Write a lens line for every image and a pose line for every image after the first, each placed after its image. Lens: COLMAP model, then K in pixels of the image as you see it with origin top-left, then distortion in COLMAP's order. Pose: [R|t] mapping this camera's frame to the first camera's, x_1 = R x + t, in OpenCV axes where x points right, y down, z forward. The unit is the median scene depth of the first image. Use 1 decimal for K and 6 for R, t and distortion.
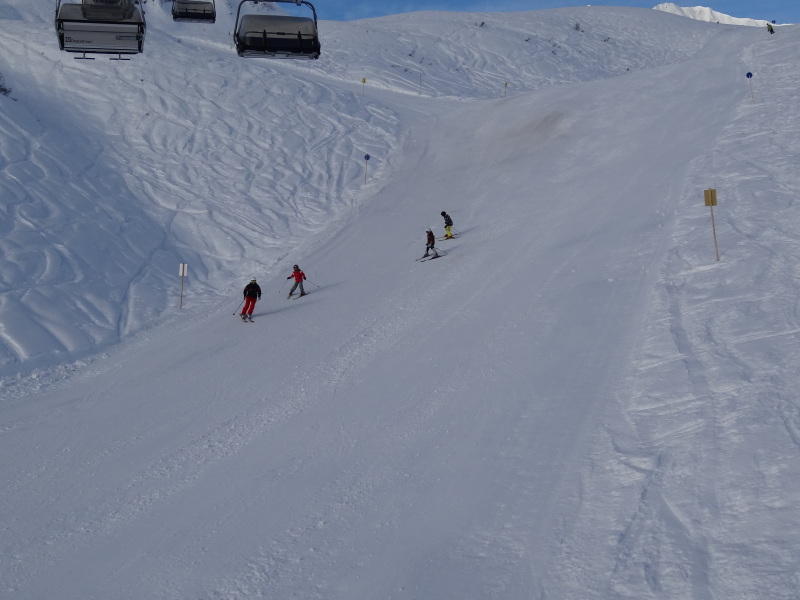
lens RADIAL K [[1052.3, 0, 400.6], [0, 1052.3, 301.4], [0, 0, 1]] dist [0.010009, 0.000000]
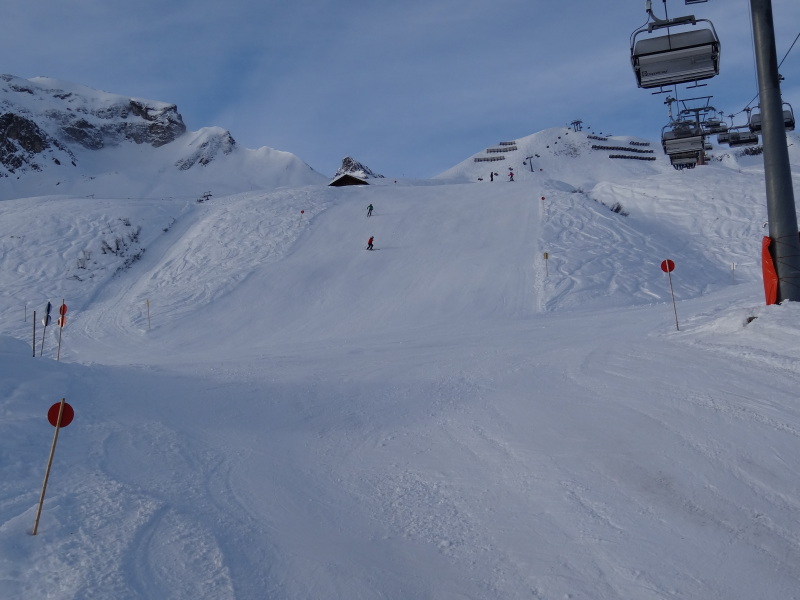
lens RADIAL K [[1052.3, 0, 399.9], [0, 1052.3, 303.8], [0, 0, 1]] dist [0.010009, 0.000000]
pose [[0.852523, -0.098062, -0.513409, 0.129071], [0.020213, 0.987694, -0.155087, 0.163506], [0.522299, 0.121838, 0.844014, -0.473405]]
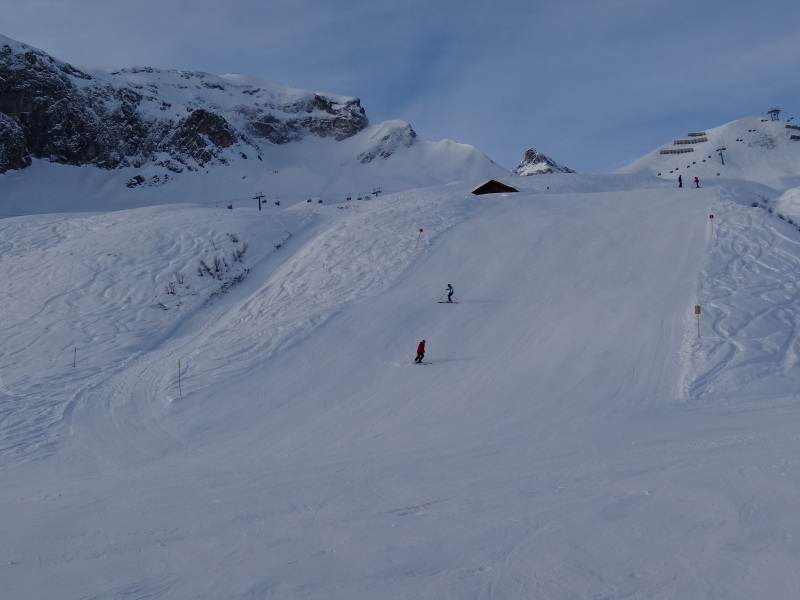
lens RADIAL K [[1052.3, 0, 402.6], [0, 1052.3, 298.1], [0, 0, 1]] dist [0.010009, 0.000000]
pose [[0.753799, -0.082426, -0.651914, 0.045538], [-0.023111, 0.988162, -0.151663, 0.043365], [0.656698, 0.129390, 0.742971, -0.174642]]
